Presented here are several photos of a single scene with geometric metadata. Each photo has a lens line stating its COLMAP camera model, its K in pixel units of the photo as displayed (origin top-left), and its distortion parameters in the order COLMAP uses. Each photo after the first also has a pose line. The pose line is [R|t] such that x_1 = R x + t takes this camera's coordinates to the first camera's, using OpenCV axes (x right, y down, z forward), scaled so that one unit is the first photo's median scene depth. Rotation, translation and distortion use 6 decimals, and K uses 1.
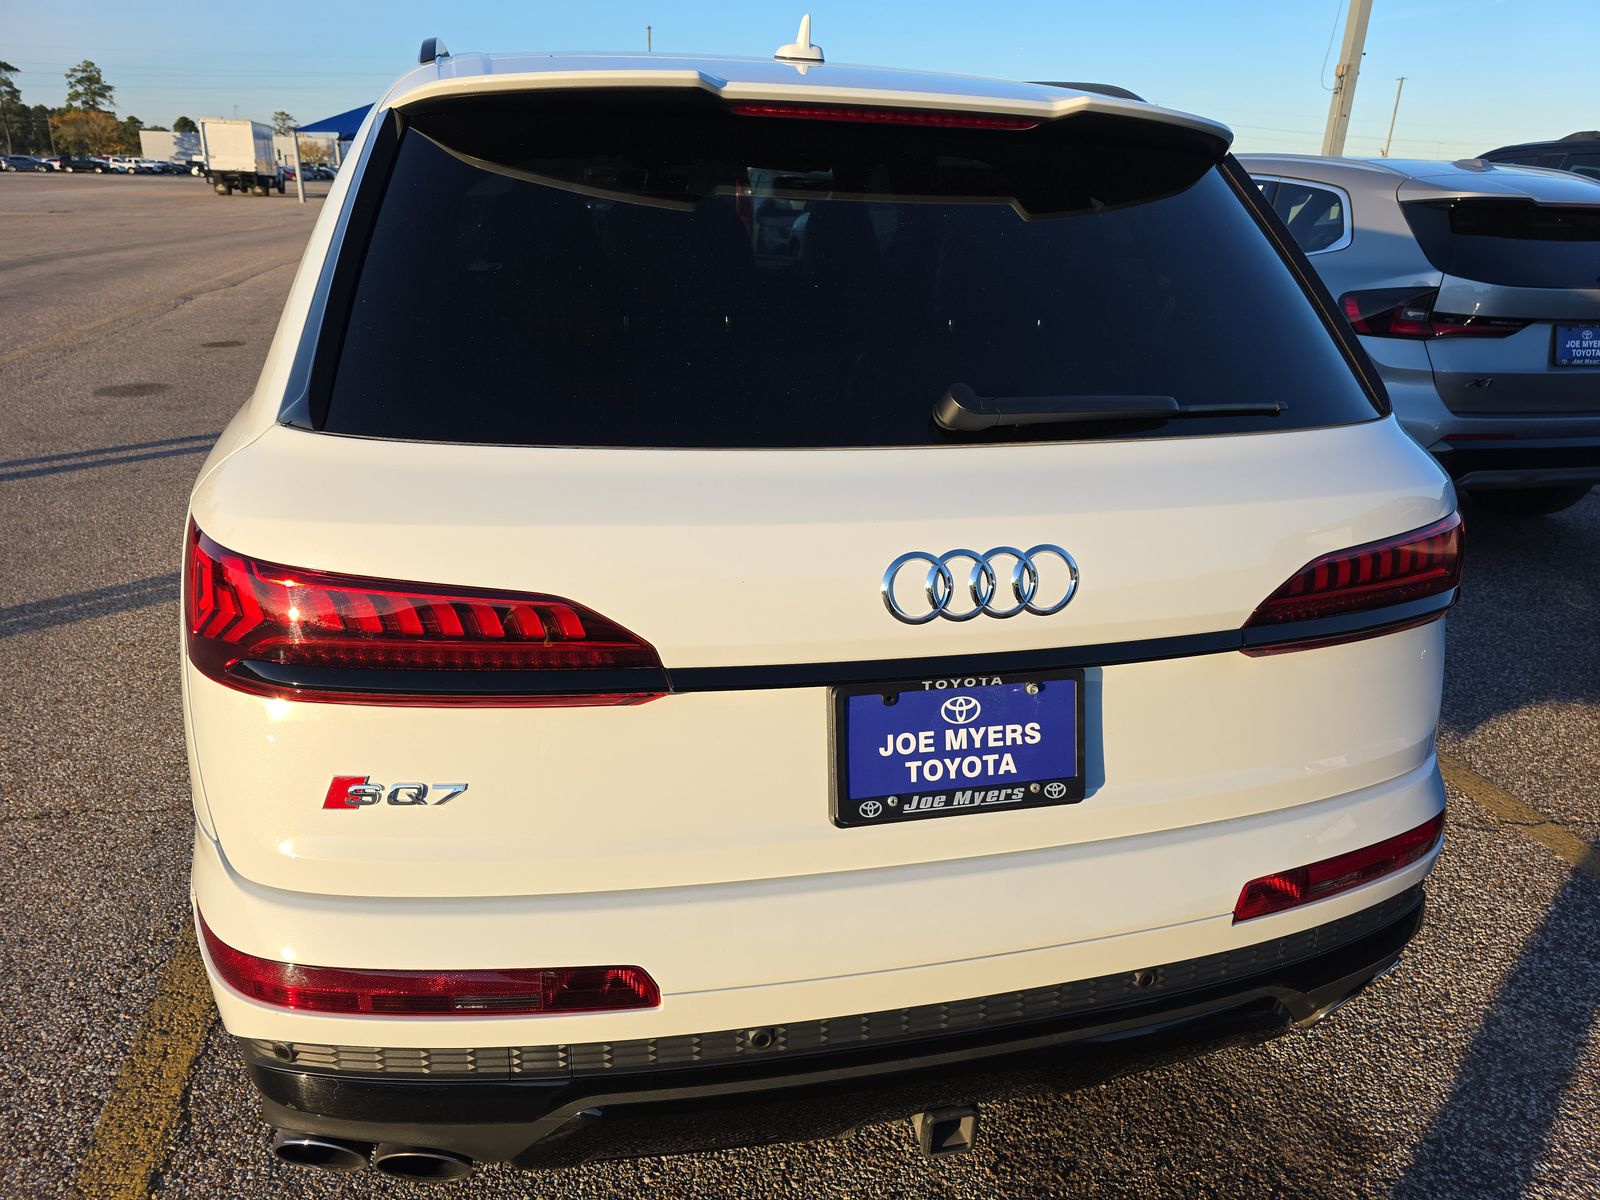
lens RADIAL K [[1131.3, 0, 800.0], [0, 1131.3, 600.0], [0, 0, 1]] dist [0.058879, -0.058081]
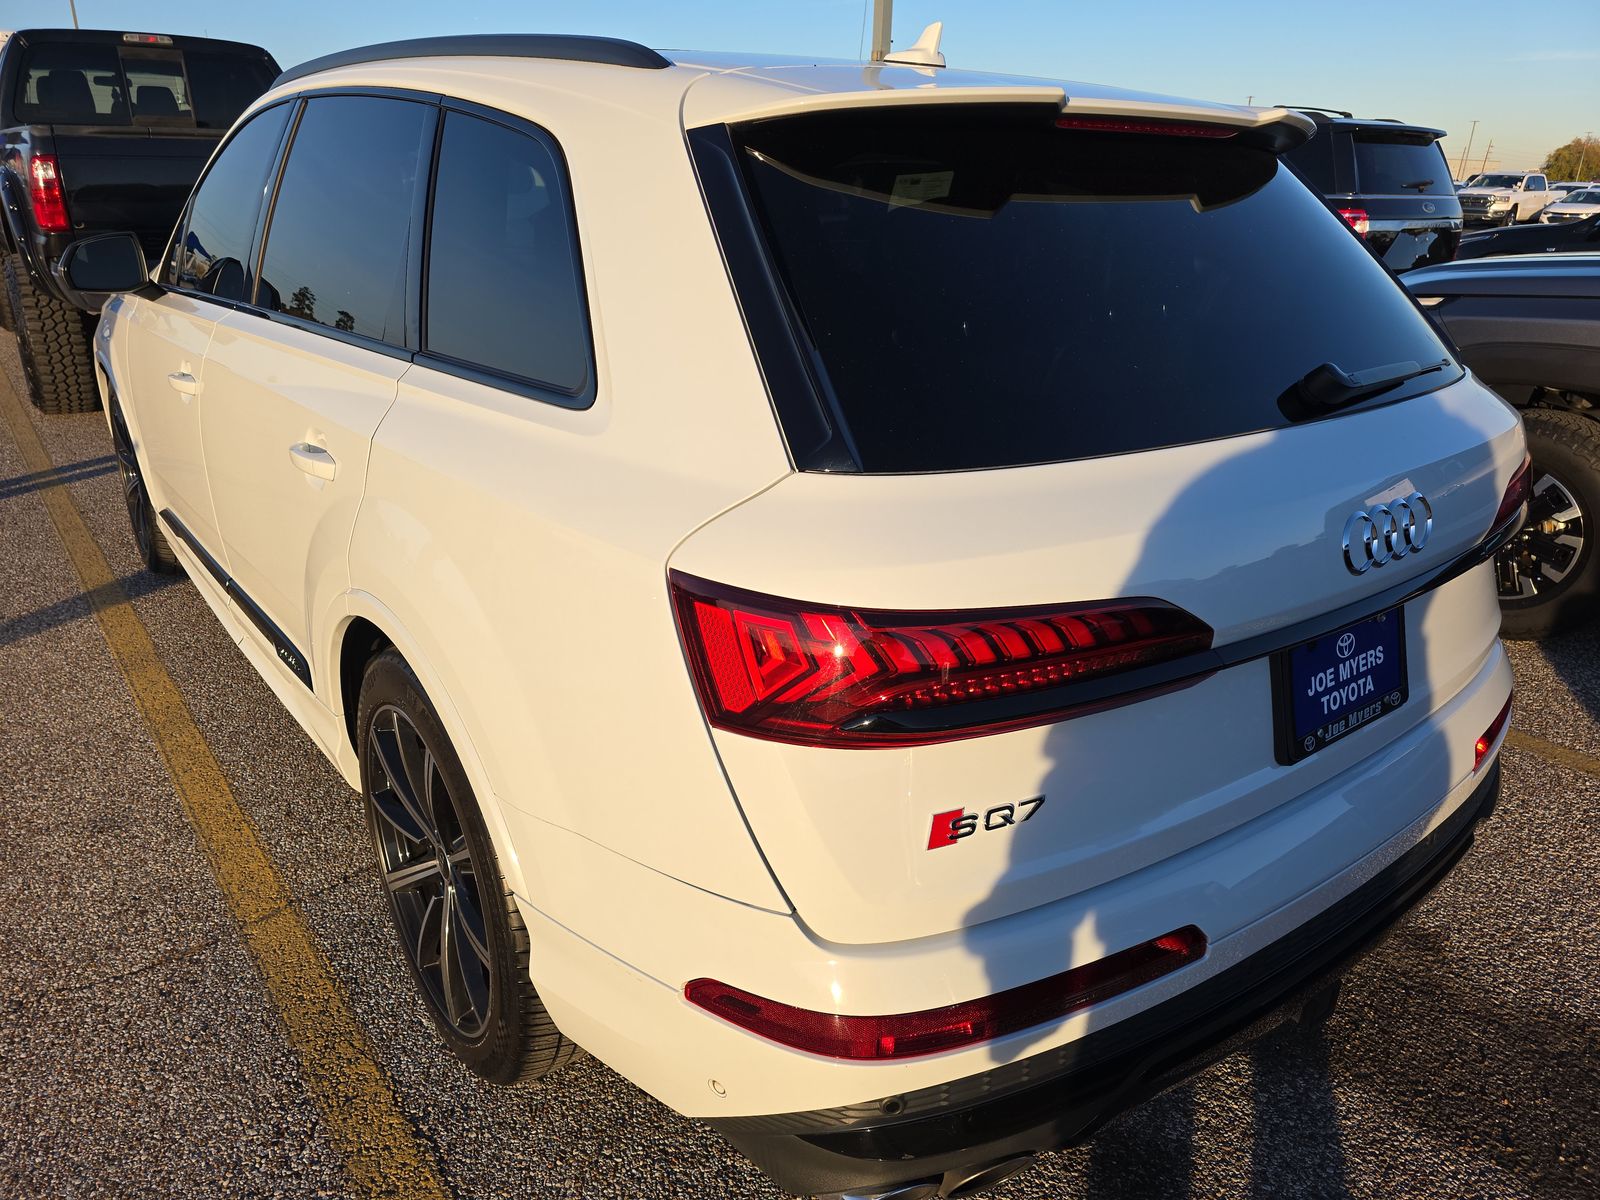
lens RADIAL K [[1152.3, 0, 810.1], [0, 1152.3, 623.8], [0, 0, 1]] dist [0.040482, -0.045987]
pose [[0.910862, -0.165467, 0.378089, -0.794349], [0.150938, 0.986203, 0.067974, -0.087760], [-0.384120, -0.004847, 0.923271, 0.107123]]
